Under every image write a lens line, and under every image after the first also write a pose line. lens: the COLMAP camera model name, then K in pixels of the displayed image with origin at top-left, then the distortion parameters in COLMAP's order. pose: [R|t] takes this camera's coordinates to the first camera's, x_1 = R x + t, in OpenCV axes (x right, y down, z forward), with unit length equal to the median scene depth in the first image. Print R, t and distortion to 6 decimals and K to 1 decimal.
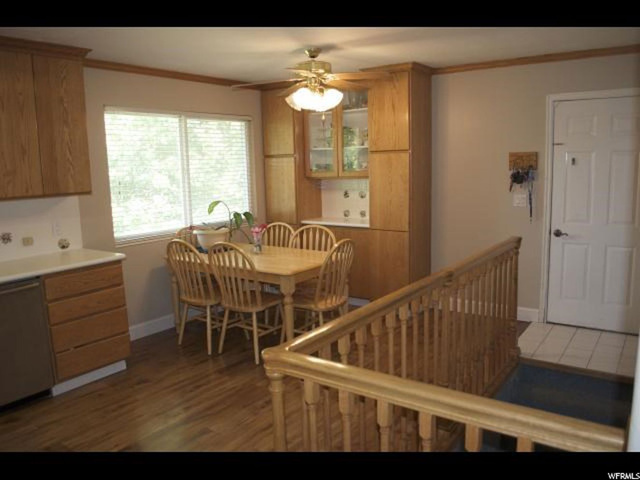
lens RADIAL K [[549.3, 0, 320.0], [0, 549.3, 240.0], [0, 0, 1]] dist [-0.013209, -0.004130]
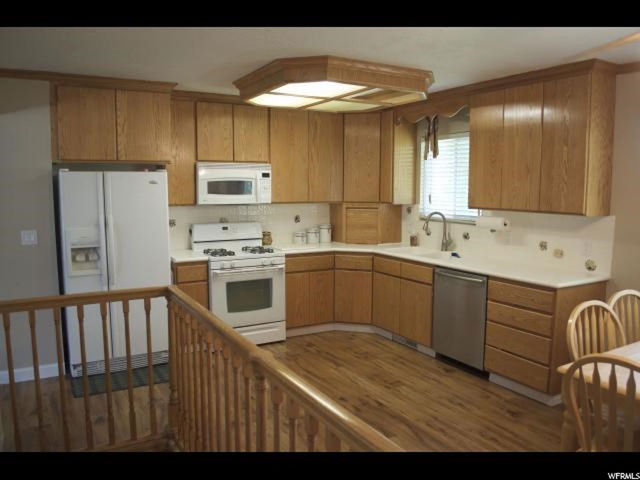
lens RADIAL K [[549.3, 0, 320.0], [0, 549.3, 240.0], [0, 0, 1]] dist [-0.013209, -0.004130]
pose [[-0.434244, 0.127557, -0.891718, 0.642739], [-0.118153, 0.973305, 0.196765, -0.184884], [0.893013, 0.190803, -0.407581, 1.047525]]
